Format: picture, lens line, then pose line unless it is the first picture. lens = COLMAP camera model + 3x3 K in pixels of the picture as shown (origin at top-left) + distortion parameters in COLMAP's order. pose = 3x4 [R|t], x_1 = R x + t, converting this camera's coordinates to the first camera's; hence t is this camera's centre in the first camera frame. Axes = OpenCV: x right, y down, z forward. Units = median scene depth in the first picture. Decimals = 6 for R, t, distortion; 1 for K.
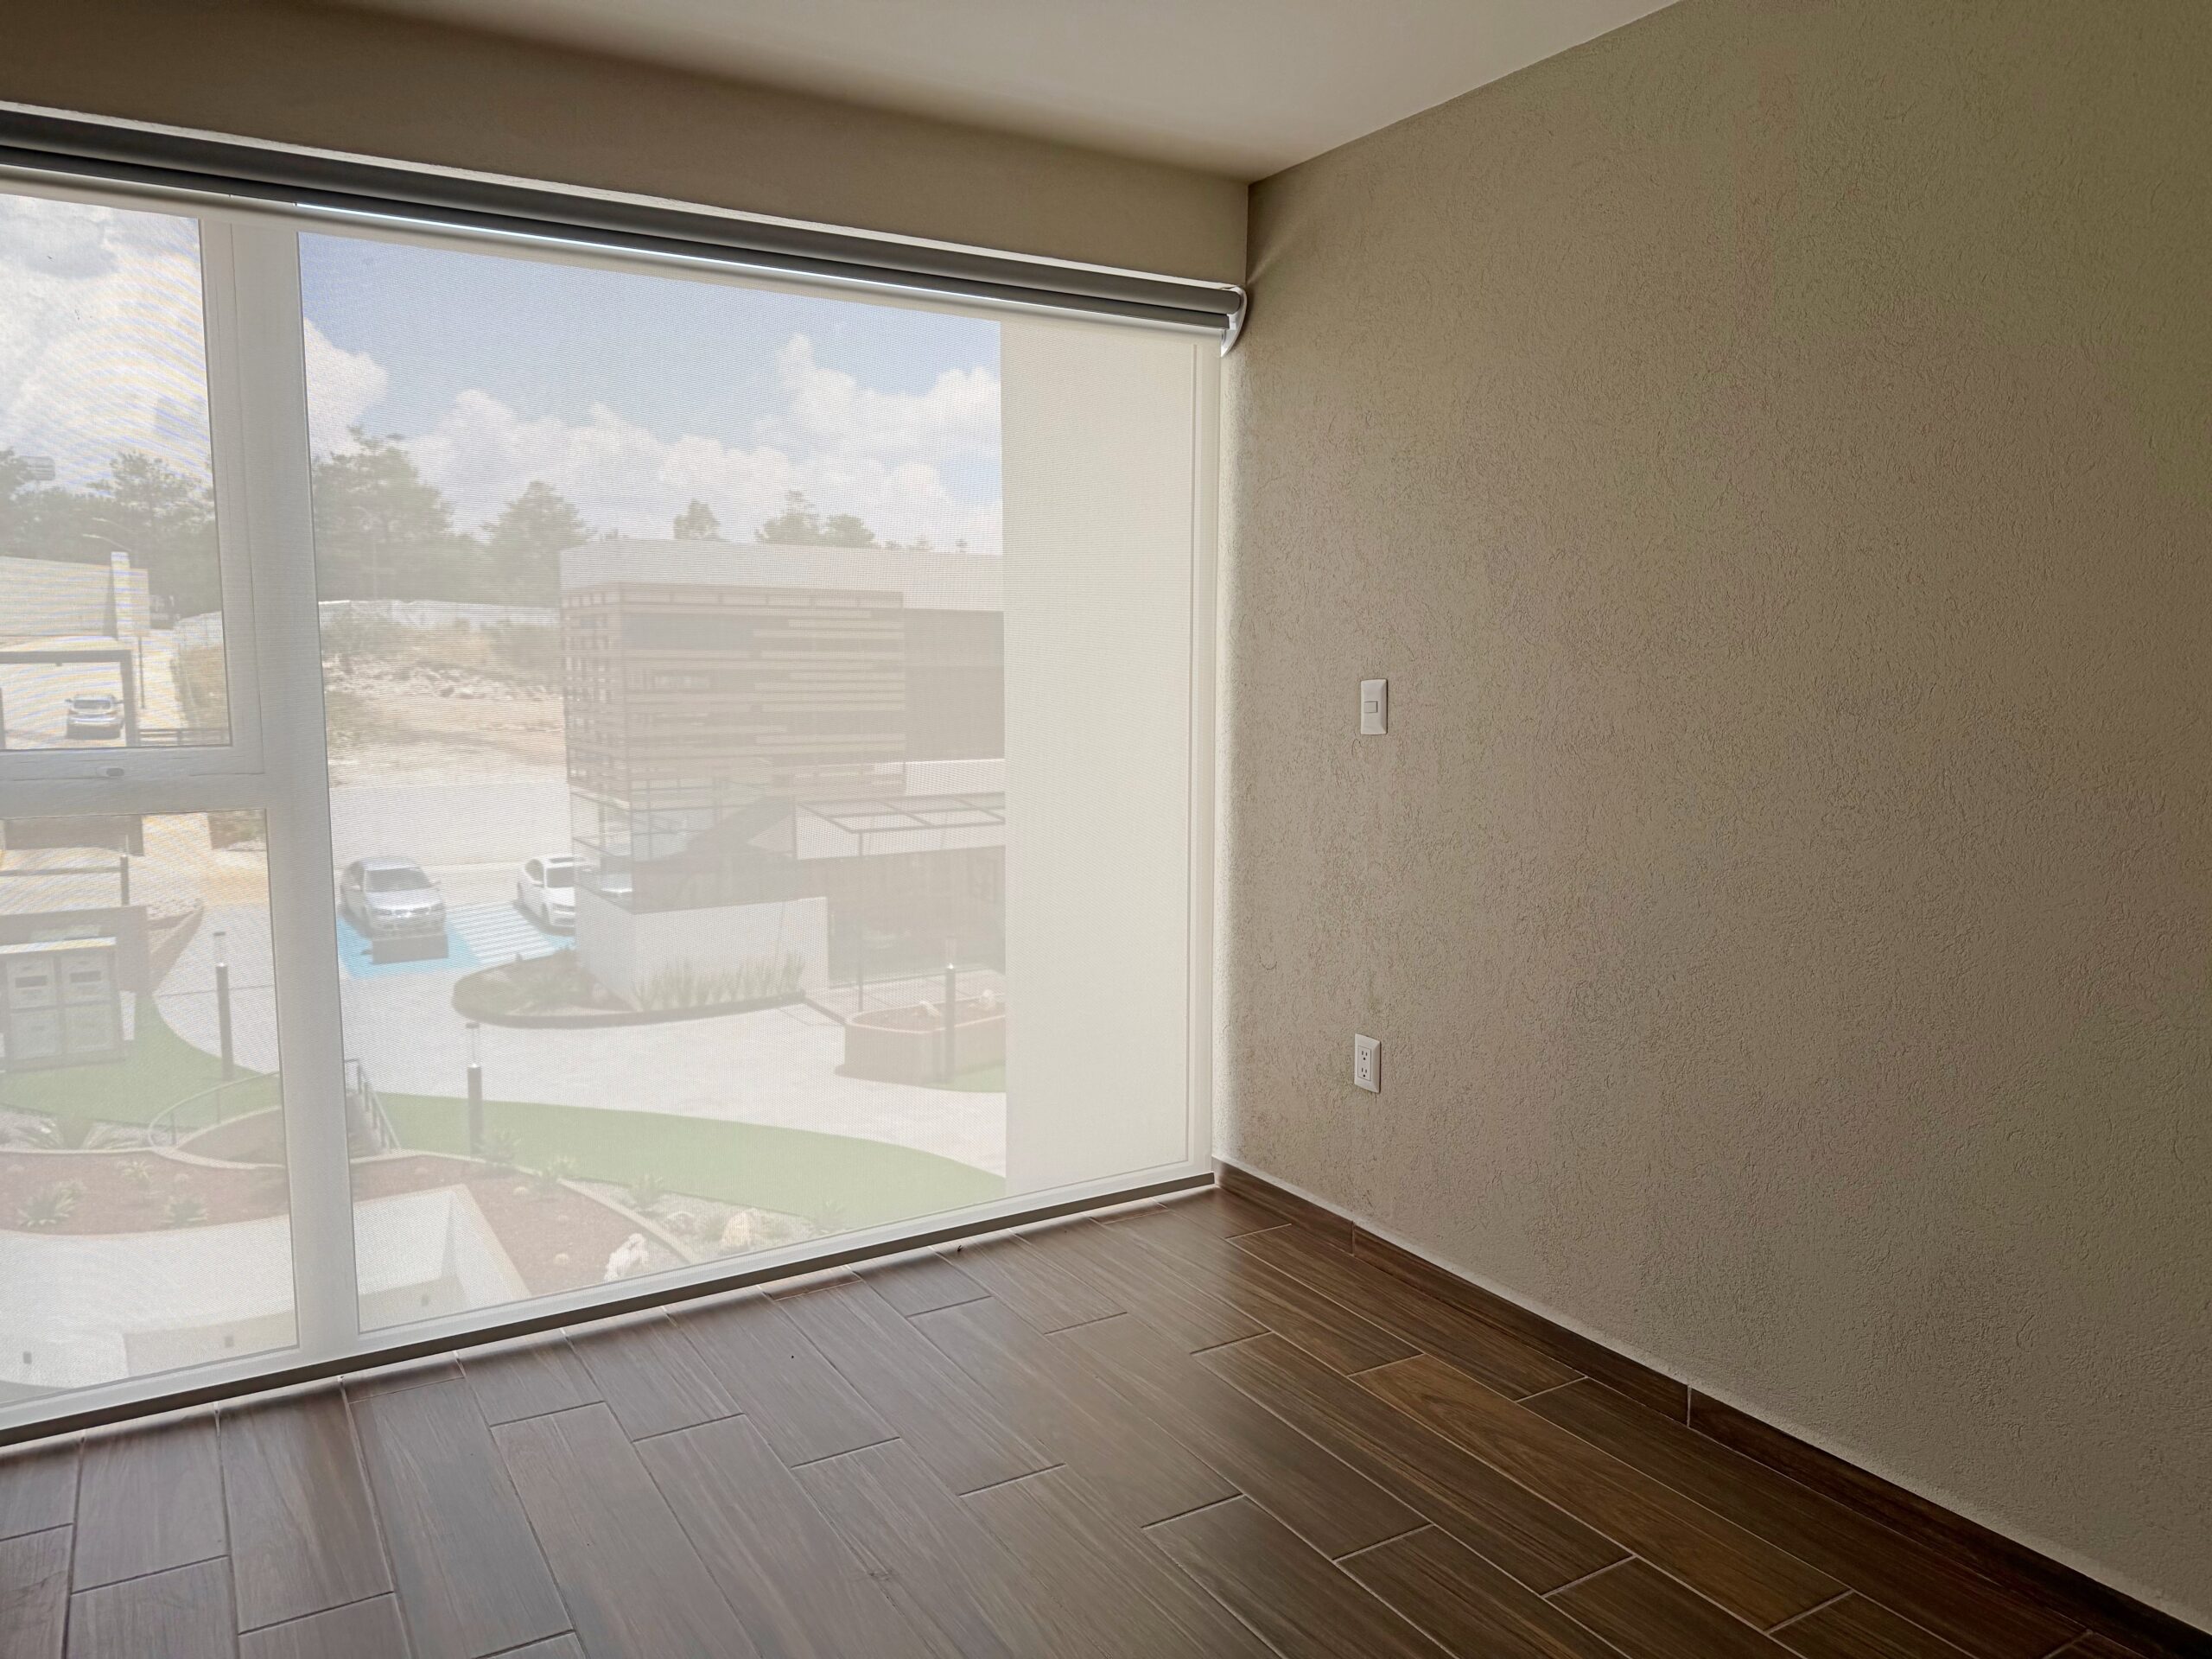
lens RADIAL K [[1576.8, 0, 1109.0], [0, 1576.8, 833.8], [0, 0, 1]] dist [-0.005062, -0.014093]
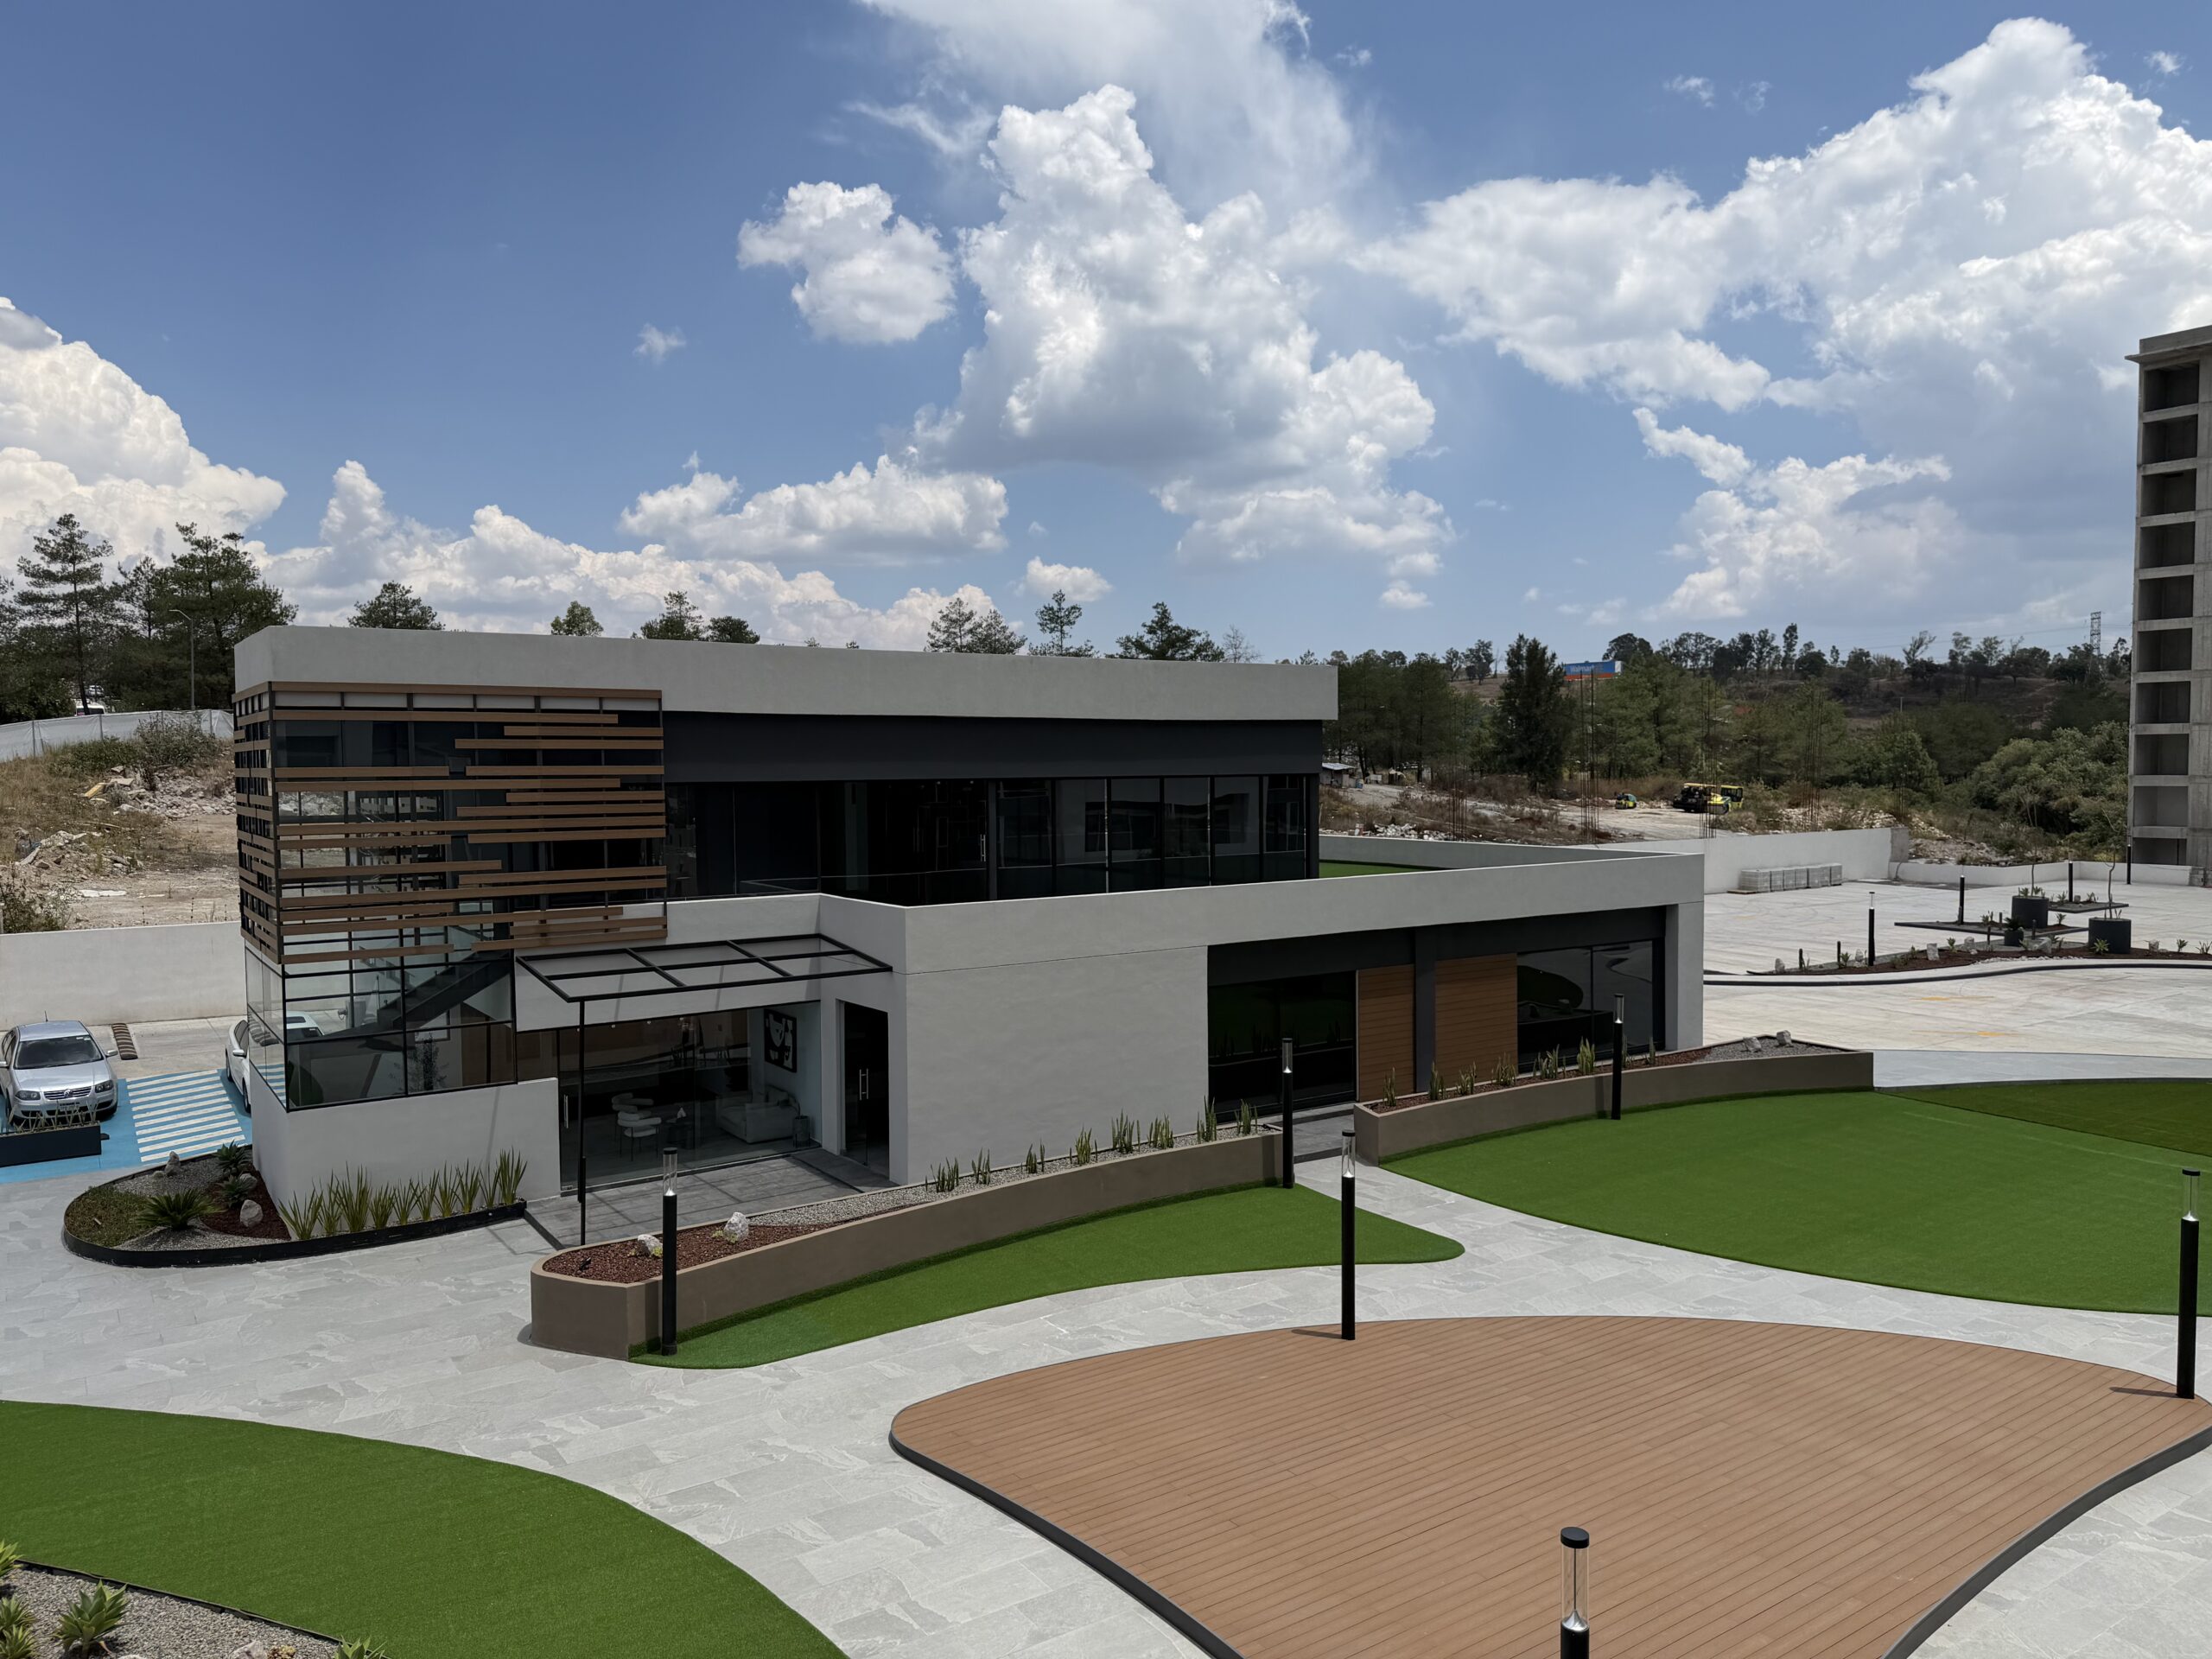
lens RADIAL K [[1576.8, 0, 1101.1], [0, 1576.8, 819.4], [0, 0, 1]] dist [-0.005062, -0.014093]
pose [[0.998845, -0.013748, 0.046040, 0.054478], [0.017105, 0.997161, -0.073324, -0.025212], [-0.044901, 0.074027, 0.996245, 0.194498]]
